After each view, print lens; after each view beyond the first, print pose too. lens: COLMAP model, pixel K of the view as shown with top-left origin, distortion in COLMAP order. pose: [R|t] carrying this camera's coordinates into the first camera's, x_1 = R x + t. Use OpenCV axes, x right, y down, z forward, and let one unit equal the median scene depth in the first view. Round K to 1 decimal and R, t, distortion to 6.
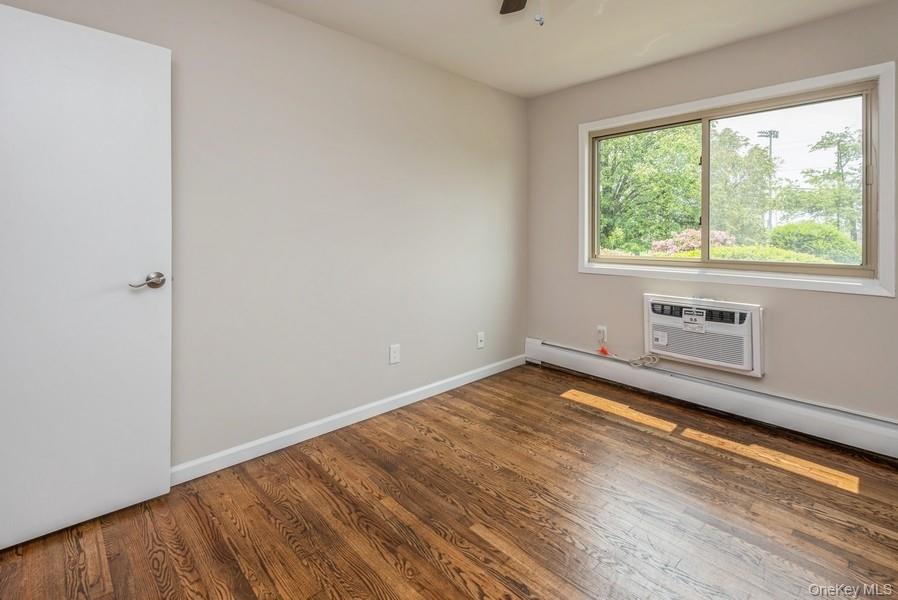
lens RADIAL K [[426.5, 0, 447.7], [0, 426.5, 232.2], [0, 0, 1]] dist [0.027676, -0.000813]
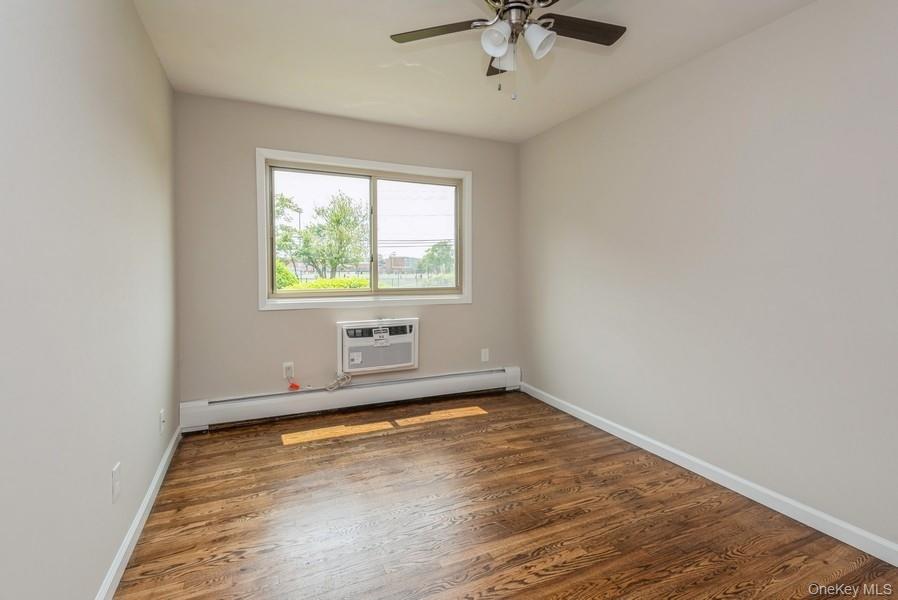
lens RADIAL K [[421.7, 0, 449.9], [0, 421.7, 272.6], [0, 0, 1]] dist [0.029642, -0.000578]
pose [[0.332431, -0.011924, 0.943052, -0.521929], [-0.007007, 0.999861, 0.015113, -0.004085], [-0.943102, -0.011631, 0.332301, 0.401015]]
